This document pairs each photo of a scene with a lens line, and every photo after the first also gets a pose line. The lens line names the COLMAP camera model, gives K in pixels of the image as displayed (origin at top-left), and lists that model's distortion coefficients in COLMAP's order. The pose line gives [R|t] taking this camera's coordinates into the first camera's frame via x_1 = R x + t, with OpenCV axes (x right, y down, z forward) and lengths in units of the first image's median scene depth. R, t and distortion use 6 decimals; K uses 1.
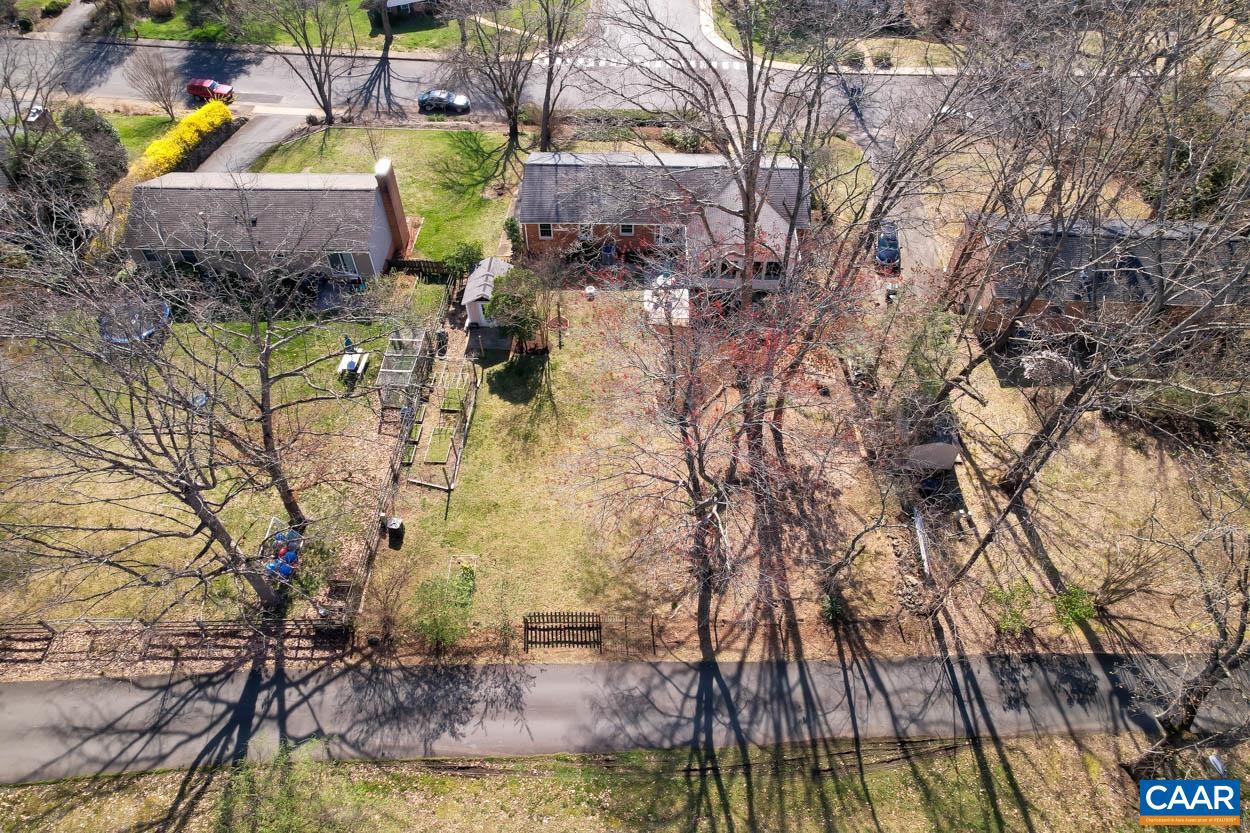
lens RADIAL K [[828.8, 0, 626.4], [0, 828.8, 432.4], [0, 0, 1]] dist [-0.089719, 0.088212]
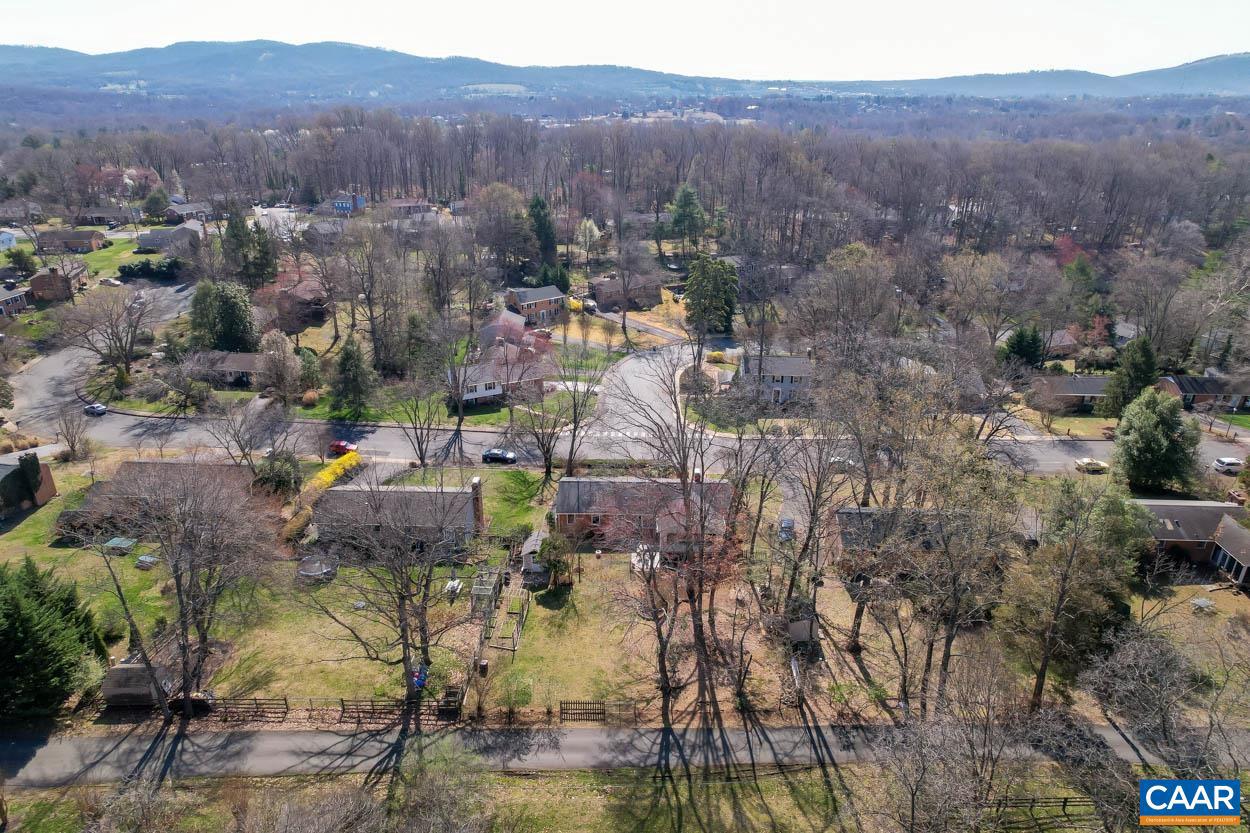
lens RADIAL K [[828.8, 0, 626.4], [0, 828.8, 432.4], [0, 0, 1]] dist [-0.089719, 0.088212]
pose [[0.999995, -0.002171, 0.002146, 0.012348], [0.002894, 0.897807, -0.440380, 0.480836], [-0.000970, 0.440384, 0.897809, -0.813010]]
